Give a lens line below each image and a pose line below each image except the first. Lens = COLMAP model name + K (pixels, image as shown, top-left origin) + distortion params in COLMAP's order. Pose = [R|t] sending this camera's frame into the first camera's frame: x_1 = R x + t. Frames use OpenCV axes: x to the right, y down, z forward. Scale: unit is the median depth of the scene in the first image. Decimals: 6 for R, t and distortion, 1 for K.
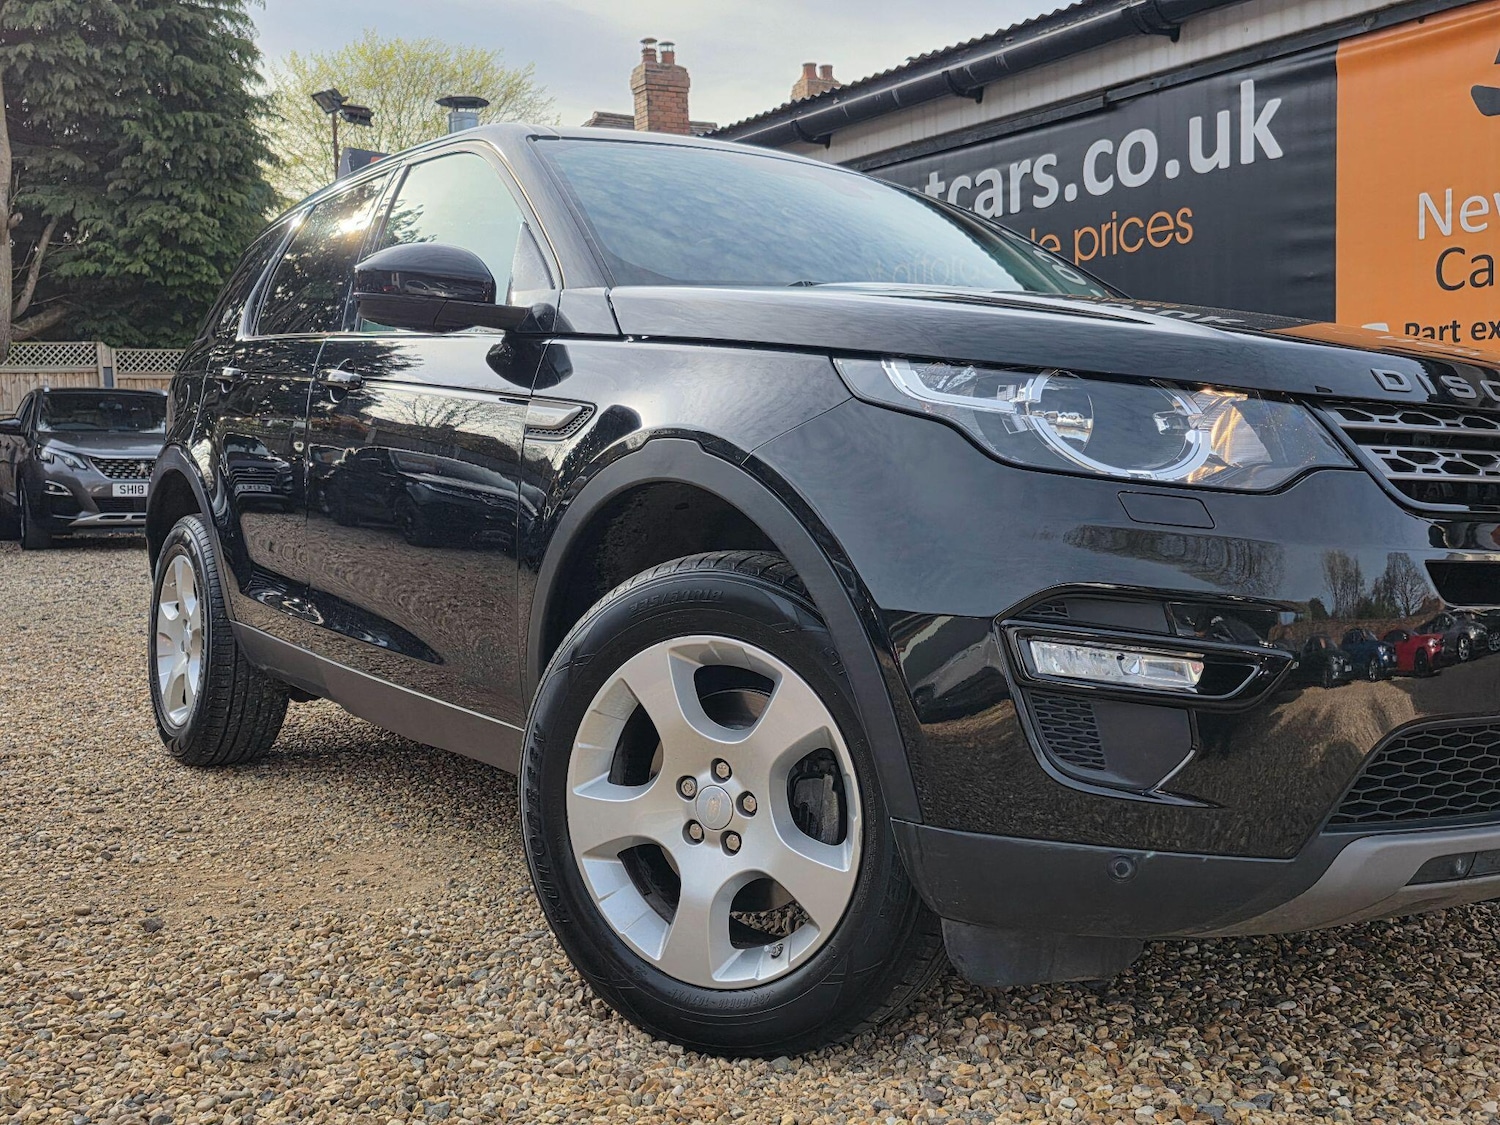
lens RADIAL K [[1551.2, 0, 747.1], [0, 1551.2, 548.3], [0, 0, 1]] dist [0.075114, -0.086014]
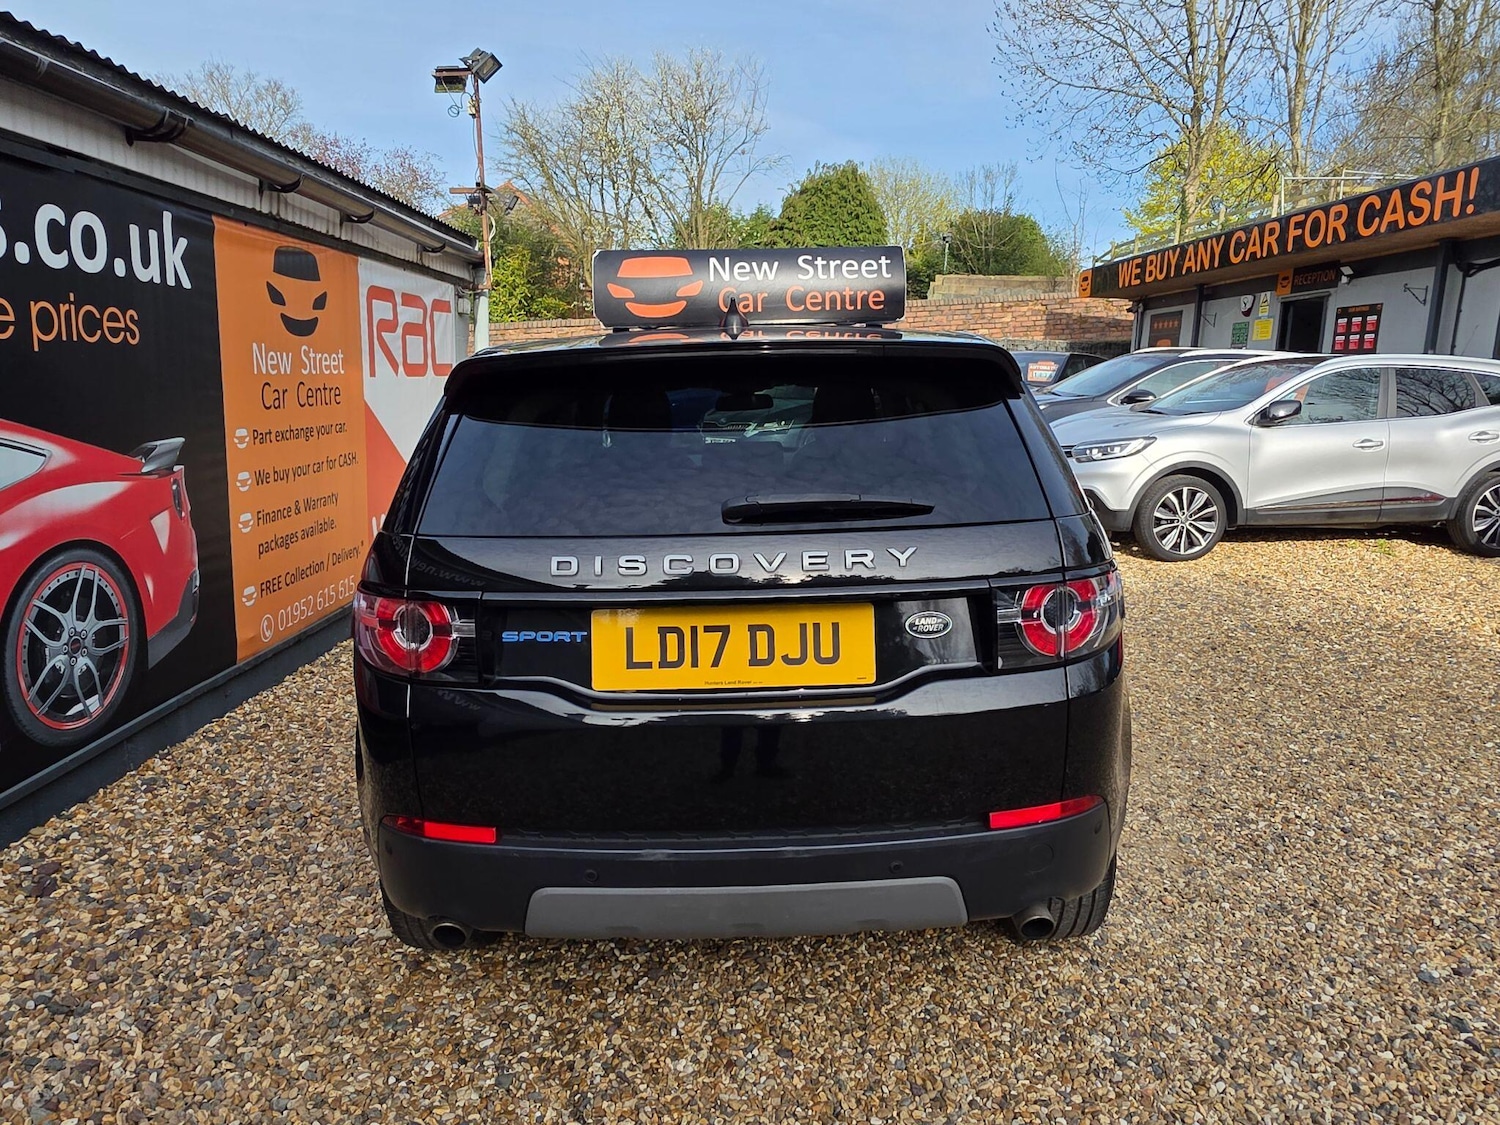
lens RADIAL K [[1025.7, 0, 765.6], [0, 1025.7, 558.7], [0, 0, 1]] dist [0.000695, 0.000040]
pose [[-0.836833, -0.089945, 0.540019, -0.535046], [0.031841, 0.976745, 0.212028, -0.223219], [-0.546531, 0.194627, -0.814508, 1.611933]]
